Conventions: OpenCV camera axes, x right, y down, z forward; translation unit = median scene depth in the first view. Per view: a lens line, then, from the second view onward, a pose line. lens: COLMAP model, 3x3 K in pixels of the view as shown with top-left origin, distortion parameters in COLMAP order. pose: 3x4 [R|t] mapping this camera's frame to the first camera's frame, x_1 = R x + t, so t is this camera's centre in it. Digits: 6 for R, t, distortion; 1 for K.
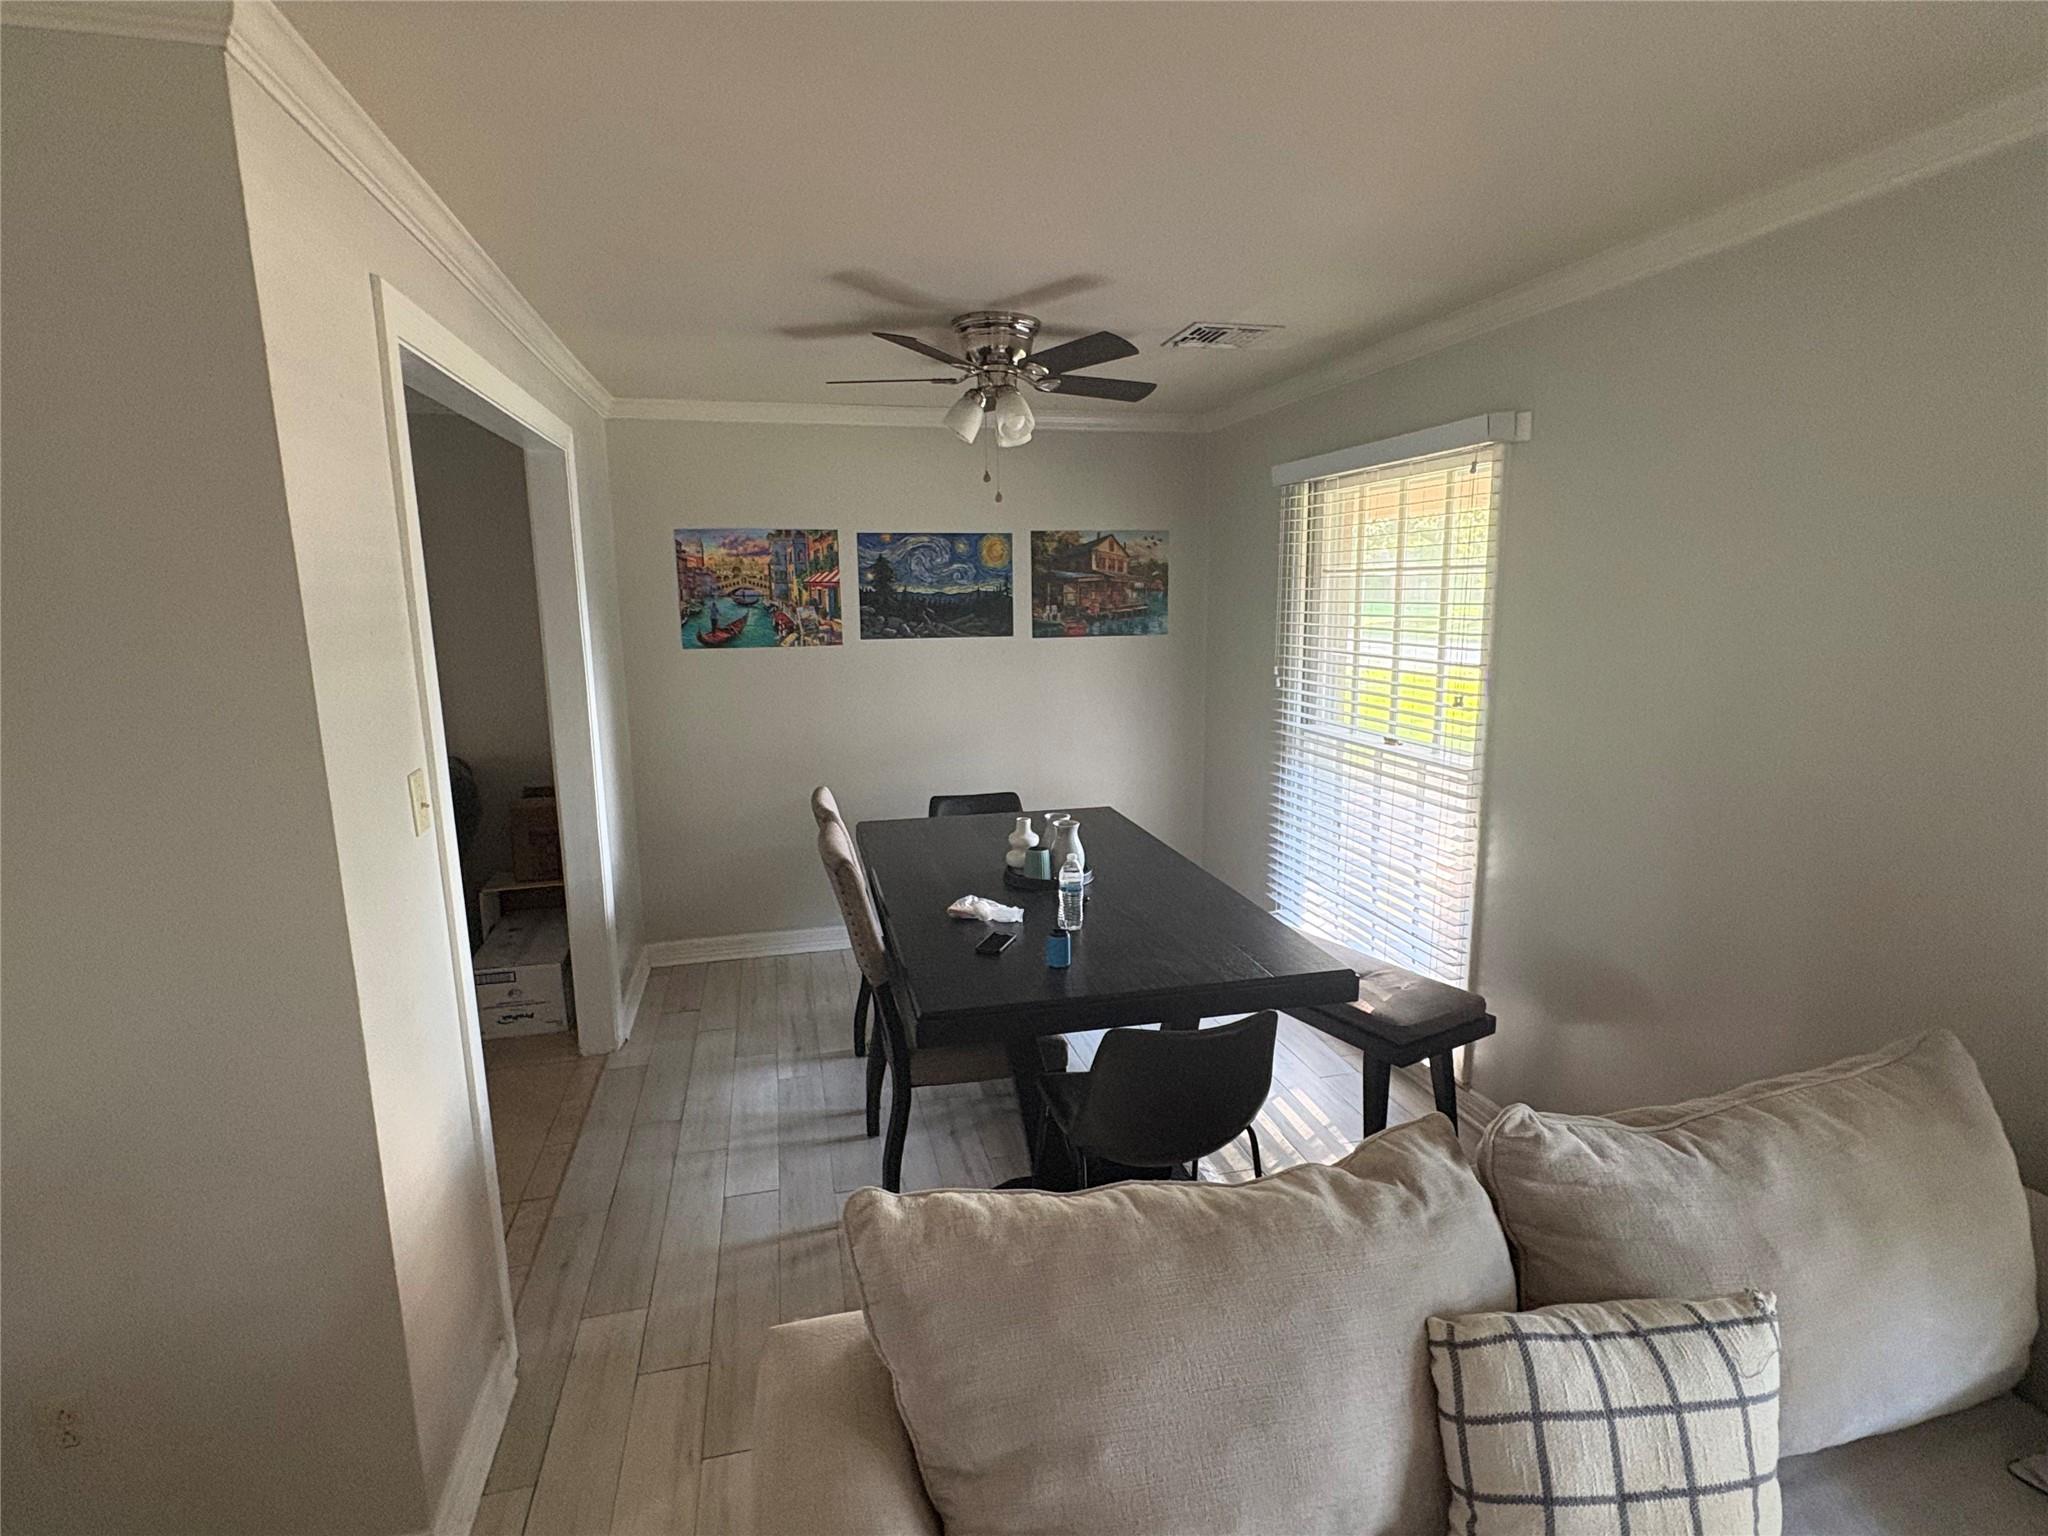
lens RADIAL K [[1011.9, 0, 1025.1], [0, 1011.9, 768.1], [0, 0, 1]] dist [0.001140, 0.000086]
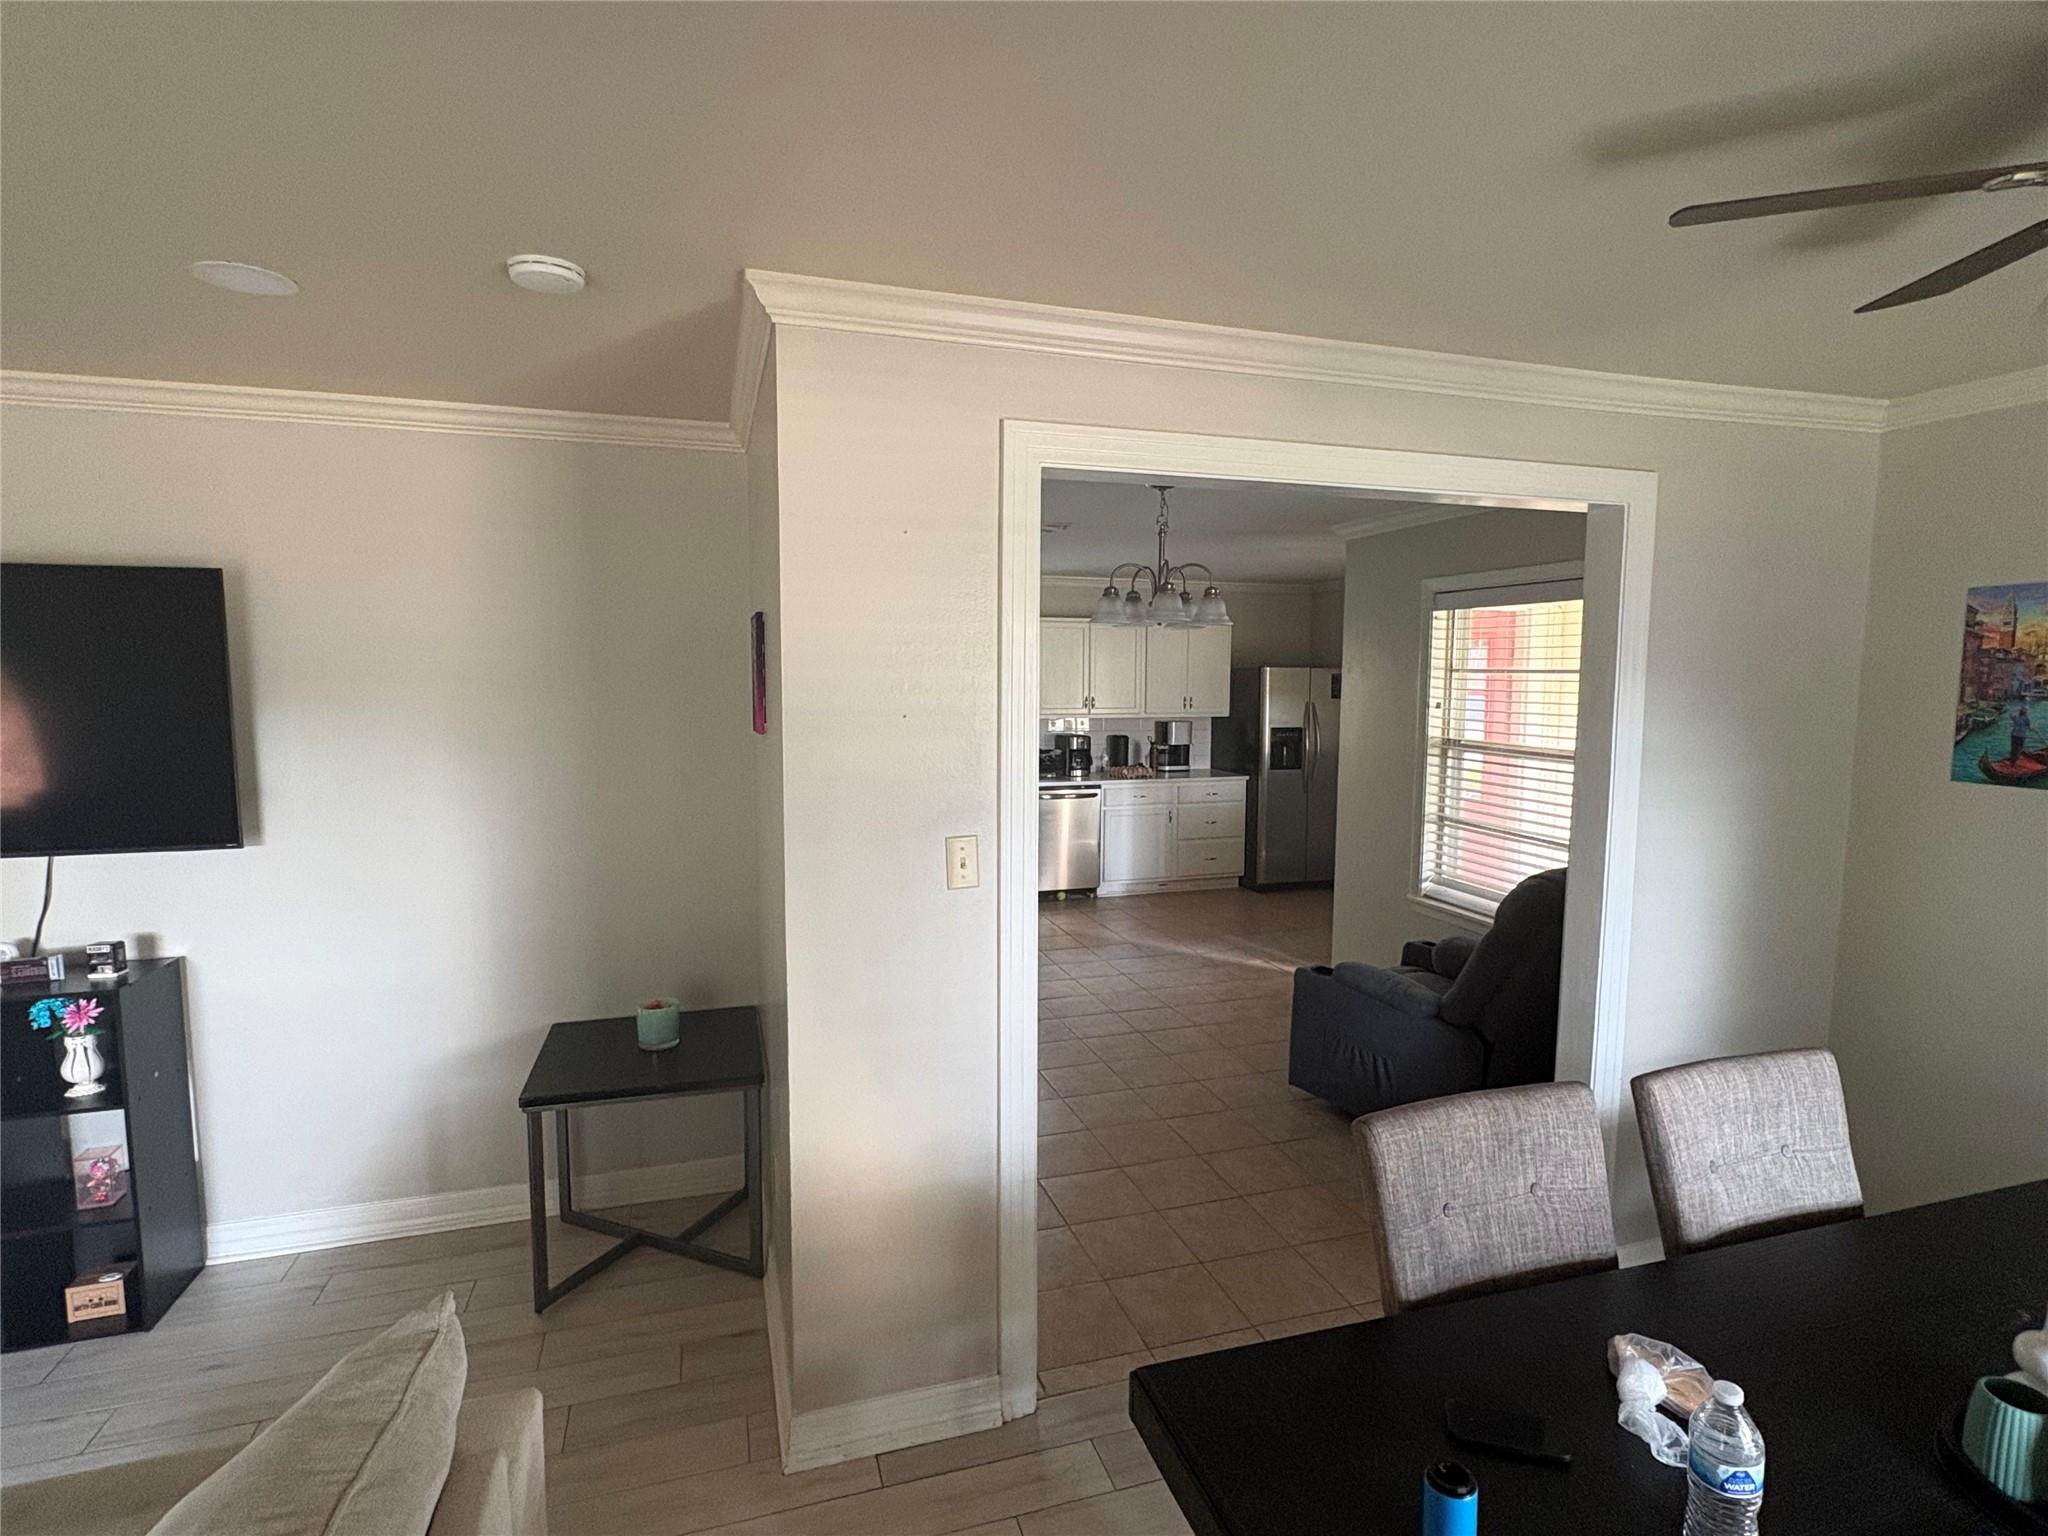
lens RADIAL K [[1011.9, 0, 1023.6], [0, 1011.9, 769.5], [0, 0, 1]] dist [0.001140, 0.000086]
pose [[0.058231, 0.110477, -0.992171, 0.239882], [-0.185349, 0.977774, 0.097995, -0.080570], [0.980946, 0.178192, 0.077413, 0.400723]]
